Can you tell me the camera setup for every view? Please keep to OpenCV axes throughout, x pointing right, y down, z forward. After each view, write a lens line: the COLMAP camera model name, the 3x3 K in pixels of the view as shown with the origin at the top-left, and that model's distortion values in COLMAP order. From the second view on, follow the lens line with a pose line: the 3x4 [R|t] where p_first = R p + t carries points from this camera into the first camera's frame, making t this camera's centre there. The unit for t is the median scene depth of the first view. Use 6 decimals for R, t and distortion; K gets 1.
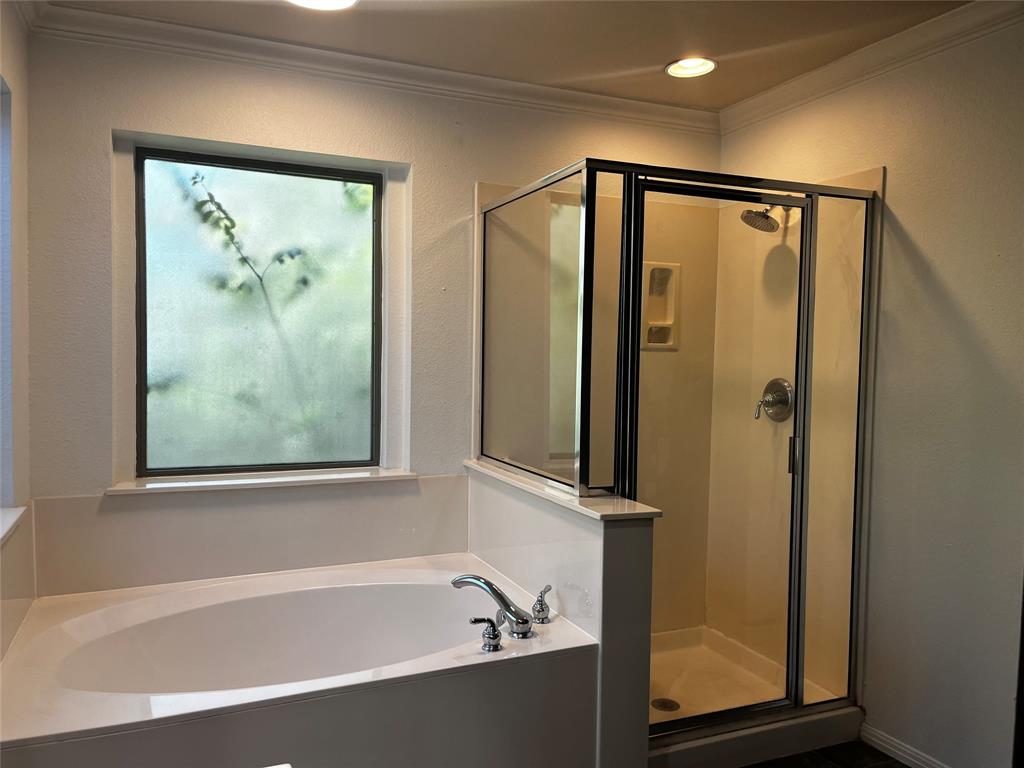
lens RADIAL K [[776.1, 0, 509.5], [0, 776.1, 389.6], [0, 0, 1]] dist [0.090364, -0.110605]
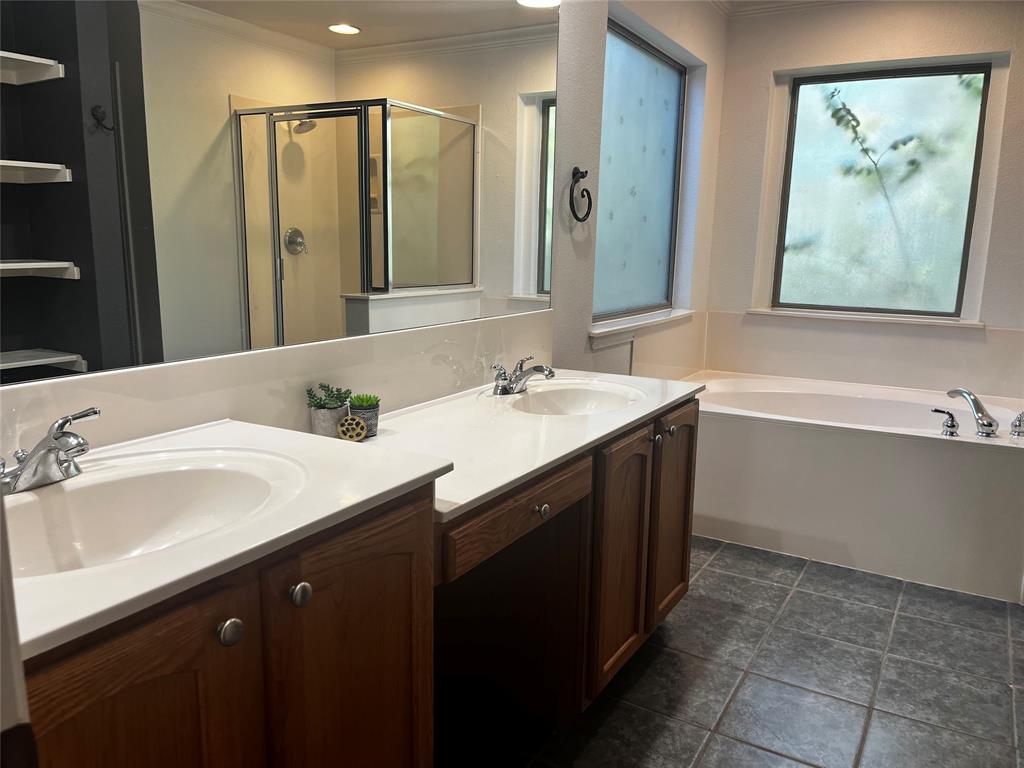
lens RADIAL K [[776.1, 0, 509.5], [0, 776.1, 389.6], [0, 0, 1]] dist [0.090364, -0.110605]
pose [[0.597599, 0.152130, -0.787230, 0.419085], [-0.048848, 0.986919, 0.153638, 0.058395], [0.800306, -0.053360, 0.597213, -0.301034]]
